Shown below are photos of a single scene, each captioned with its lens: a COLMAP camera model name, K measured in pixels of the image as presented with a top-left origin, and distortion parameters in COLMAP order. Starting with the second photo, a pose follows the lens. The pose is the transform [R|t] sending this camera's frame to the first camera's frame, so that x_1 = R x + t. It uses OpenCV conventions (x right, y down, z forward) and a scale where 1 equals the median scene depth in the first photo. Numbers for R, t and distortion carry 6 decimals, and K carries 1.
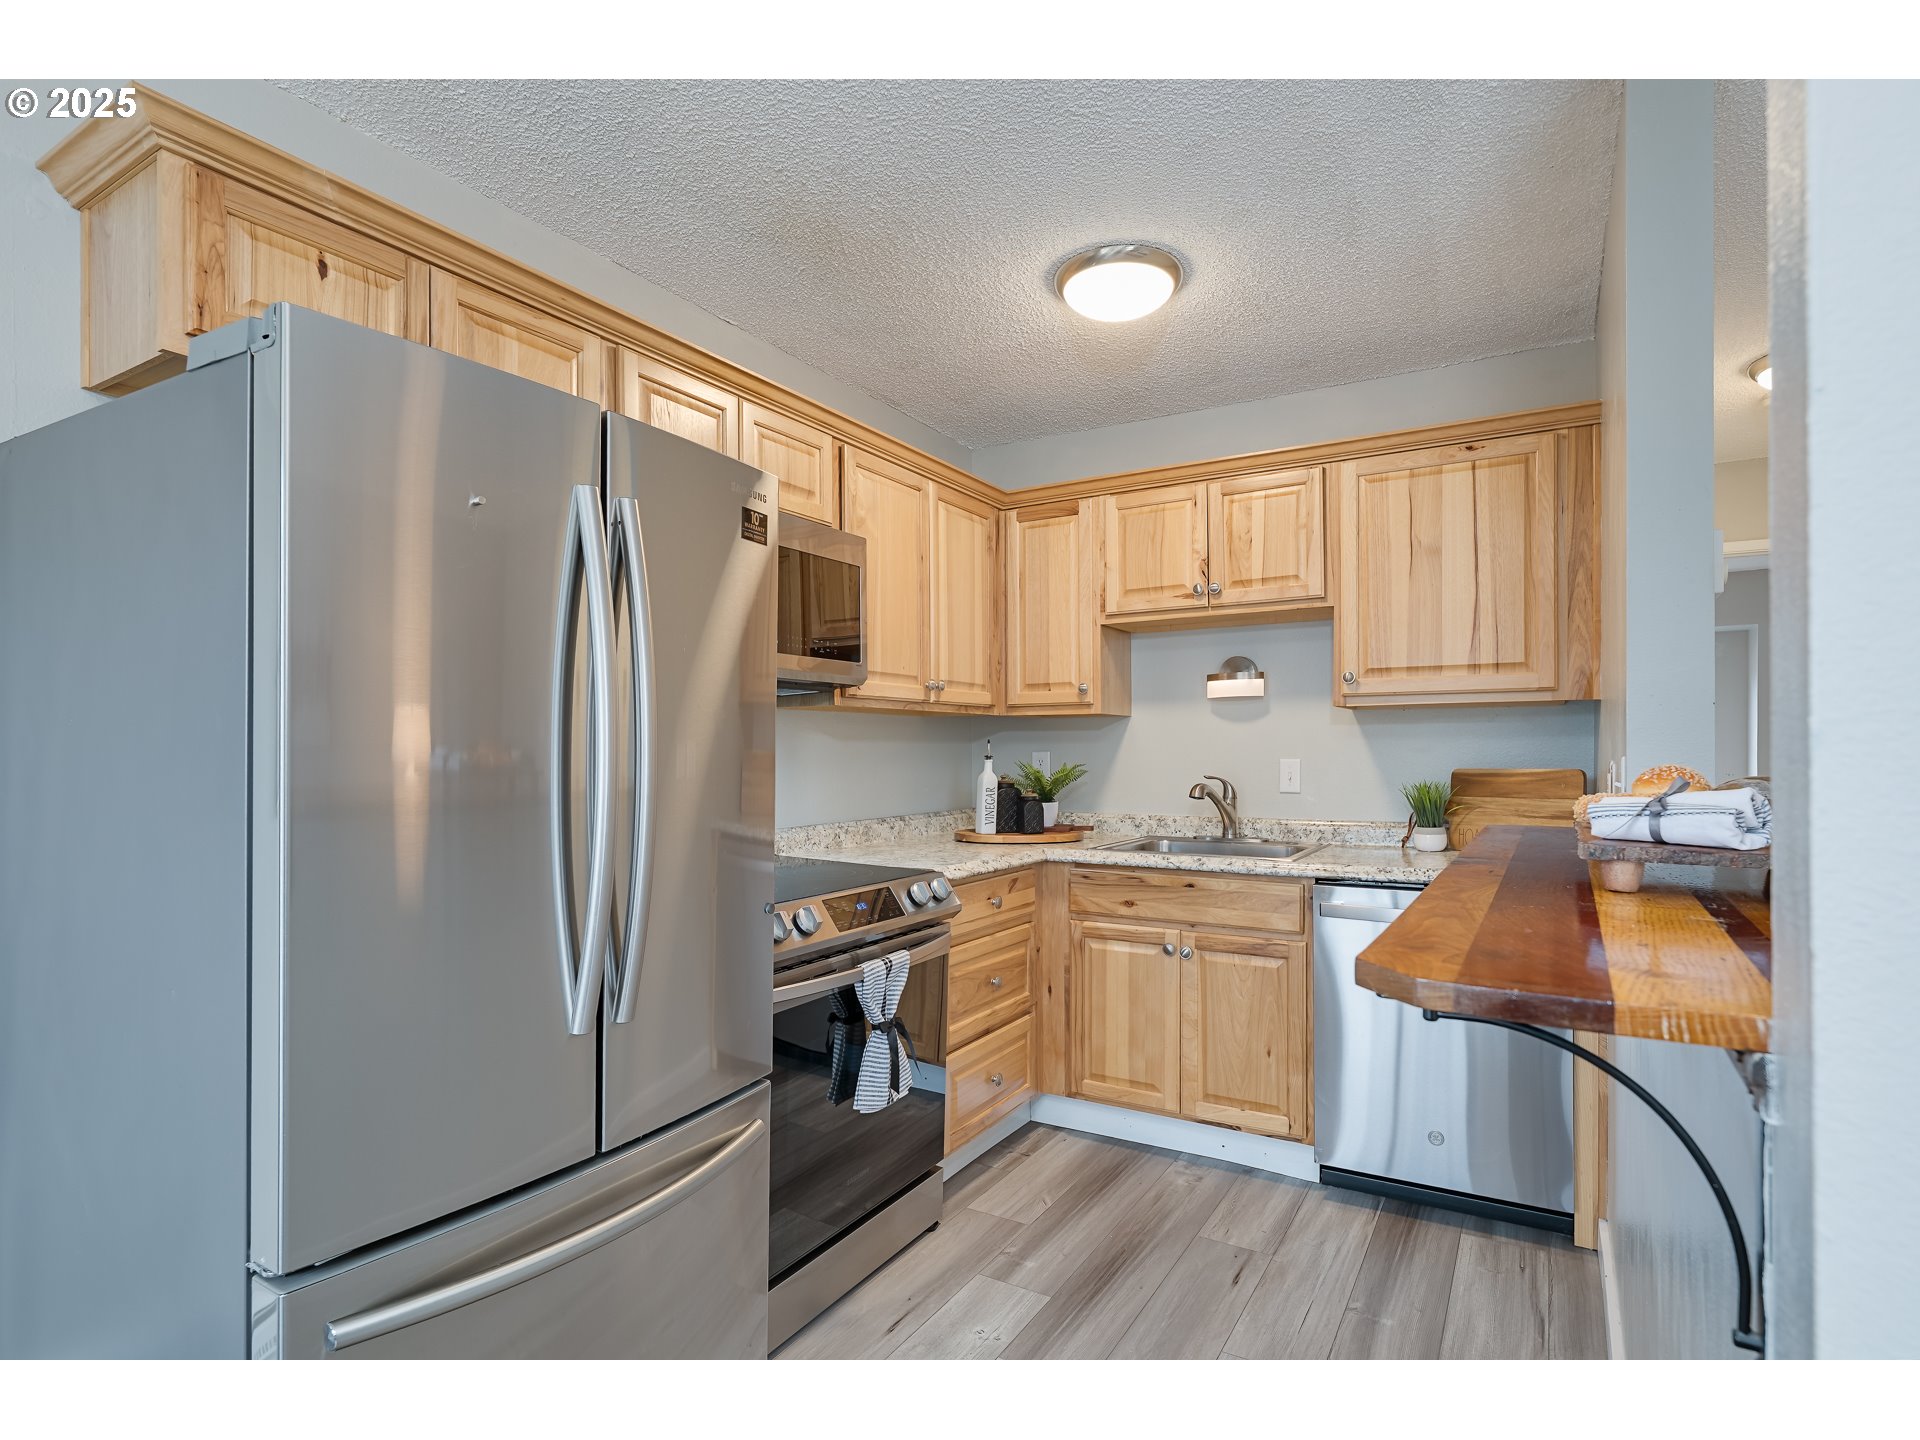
lens RADIAL K [[977.7, 0, 960.9], [0, 977.7, 749.8], [0, 0, 1]] dist [0.002506, 0.000538]
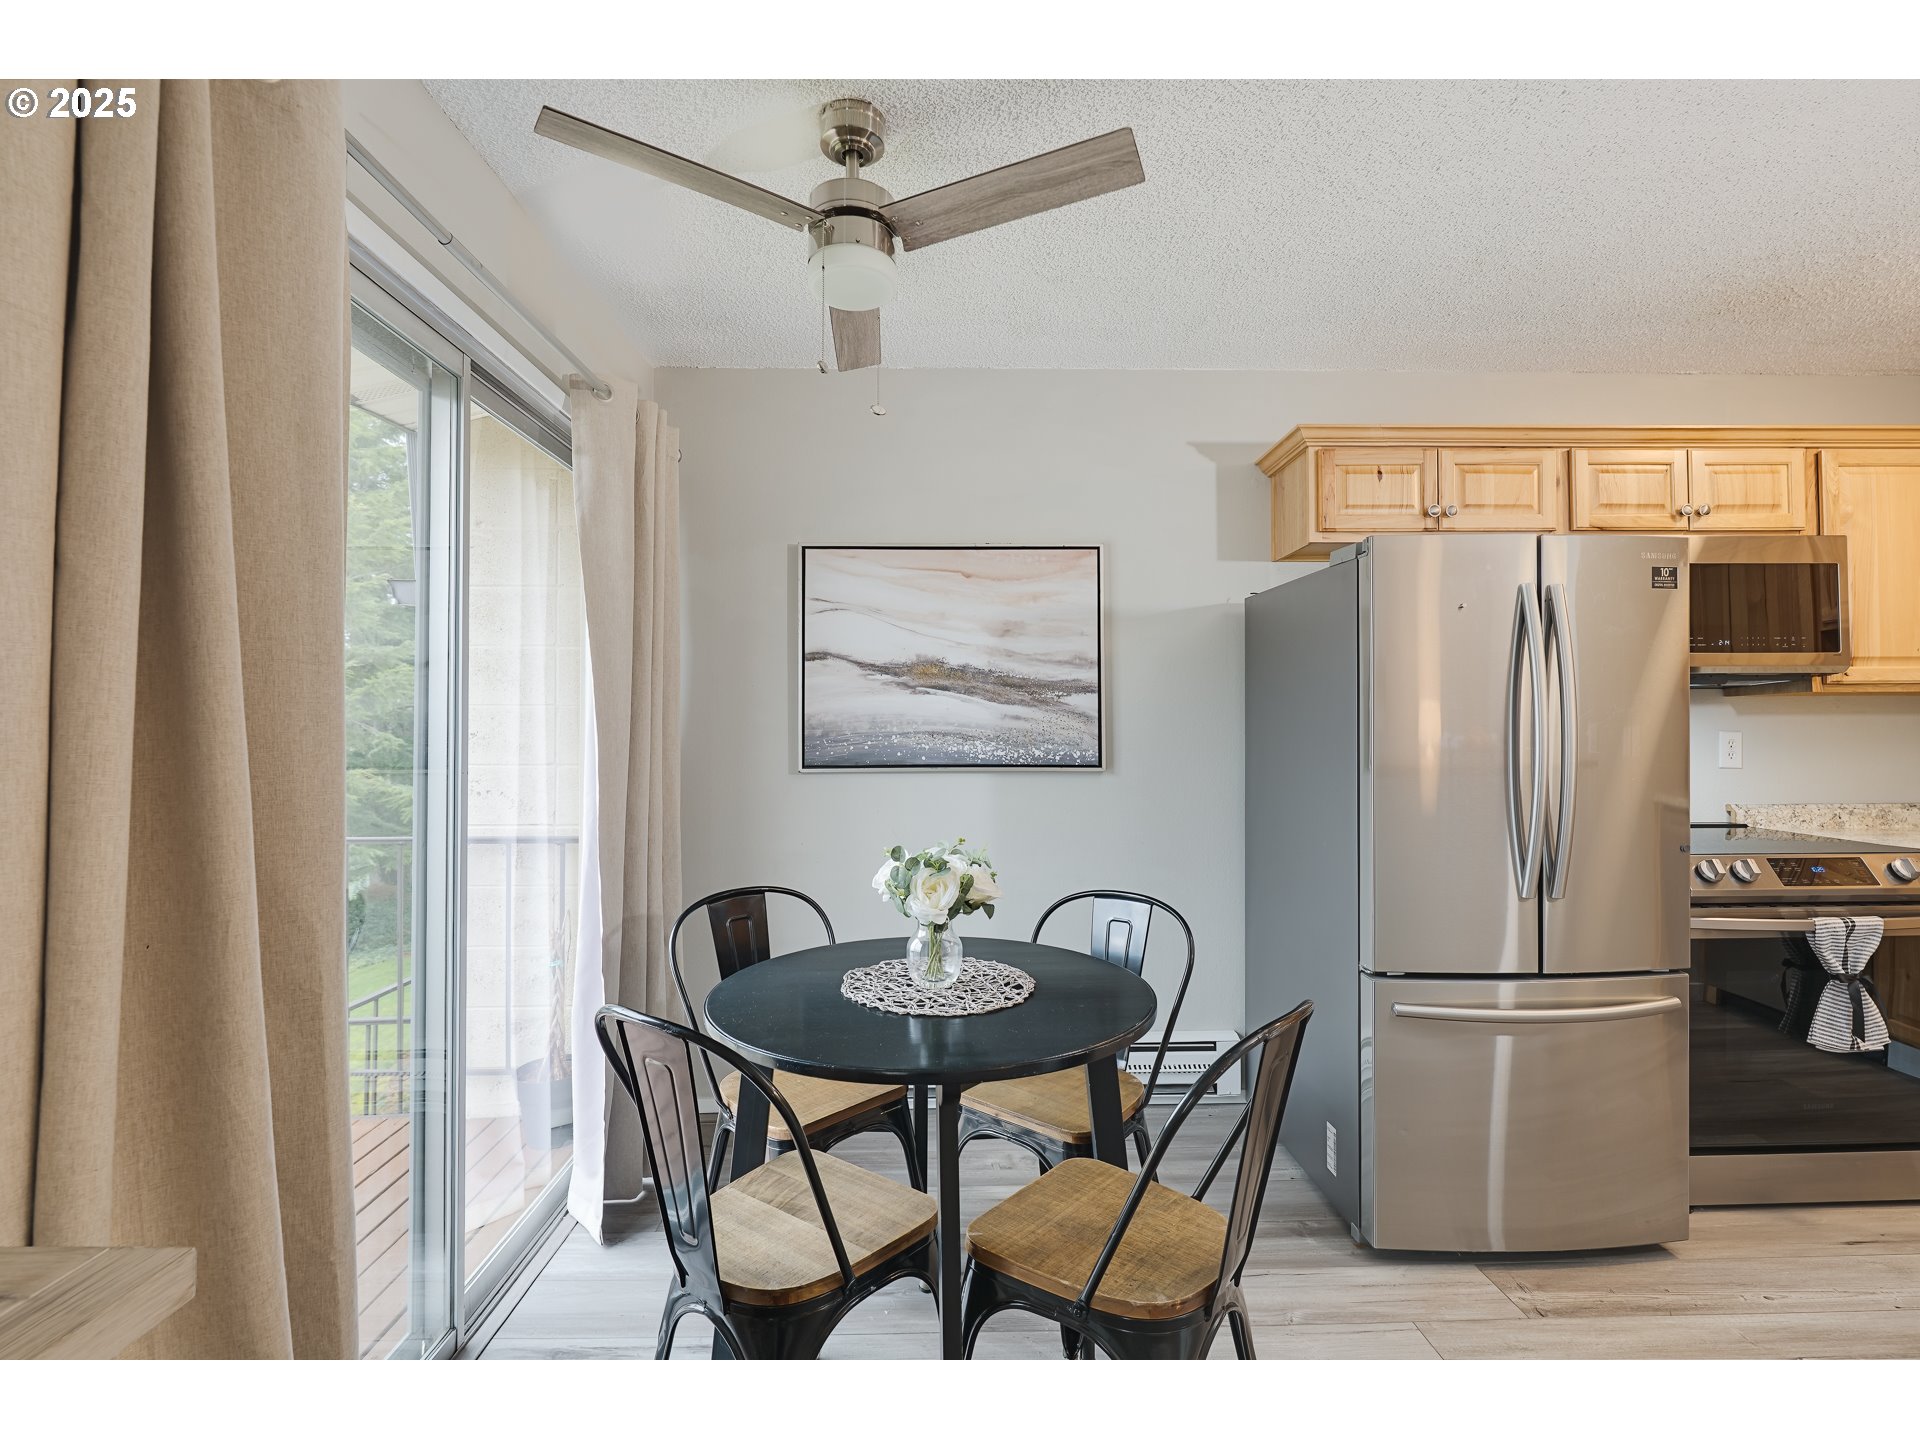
lens RADIAL K [[889.1, 0, 960.0], [0, 889.1, 720.0], [0, 0, 1]] dist [0.000240, 0.000034]
pose [[0.540404, -0.014344, -0.841283, 0.237911], [0.002764, 0.999880, -0.015273, -0.002557], [0.841401, 0.005928, 0.540379, -0.417052]]
